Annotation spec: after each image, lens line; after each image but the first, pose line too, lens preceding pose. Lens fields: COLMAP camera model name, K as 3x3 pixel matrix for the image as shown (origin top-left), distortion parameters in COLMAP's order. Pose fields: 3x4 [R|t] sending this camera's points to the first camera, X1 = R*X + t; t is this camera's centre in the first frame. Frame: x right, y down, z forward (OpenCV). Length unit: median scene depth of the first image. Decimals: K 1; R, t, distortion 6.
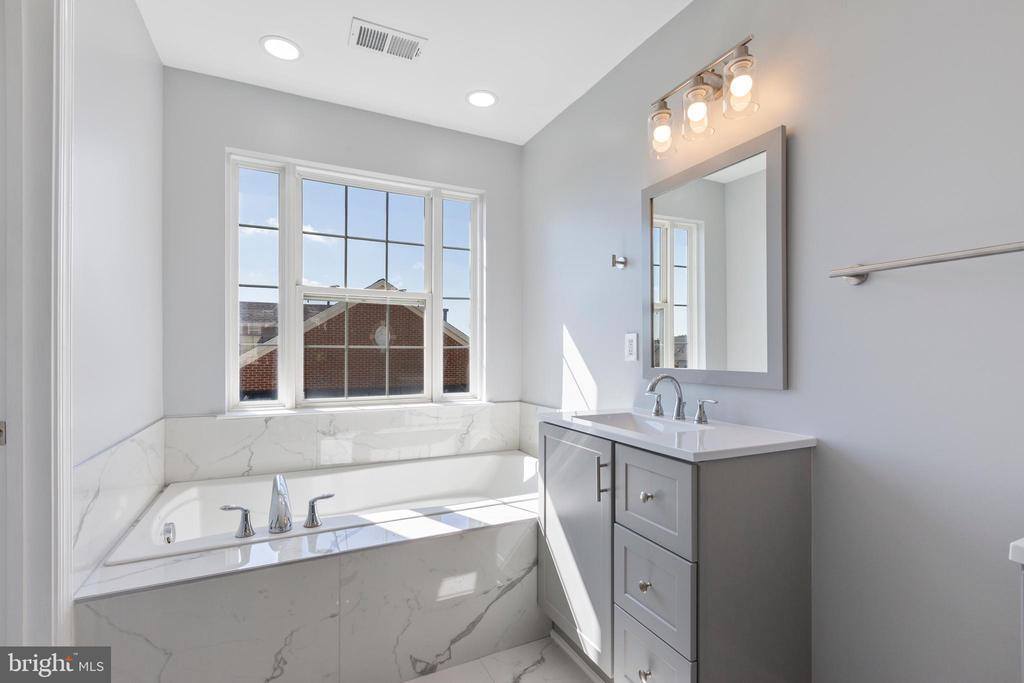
lens RADIAL K [[456.9, 0, 511.1], [0, 456.9, 348.9], [0, 0, 1]] dist [-0.000033, 0.000207]
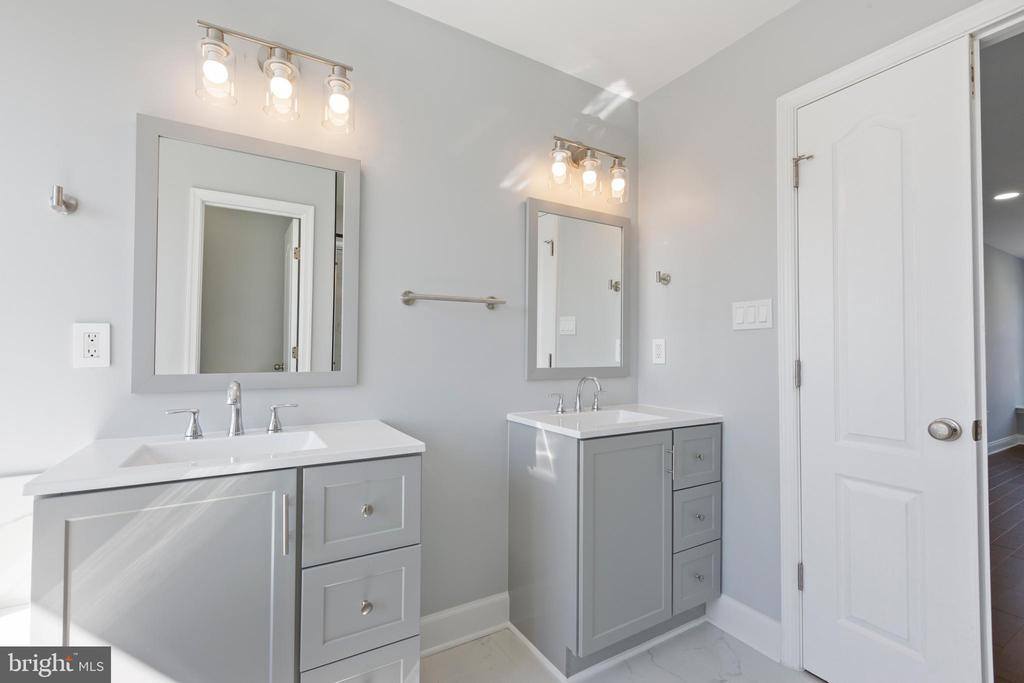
lens RADIAL K [[456.9, 0, 510.9], [0, 456.9, 340.2], [0, 0, 1]] dist [-0.000033, 0.000207]
pose [[-0.073270, 0.019127, 0.997129, -0.494920], [-0.011423, 0.999734, -0.020017, -0.005503], [-0.997247, -0.012857, -0.073032, 0.578080]]
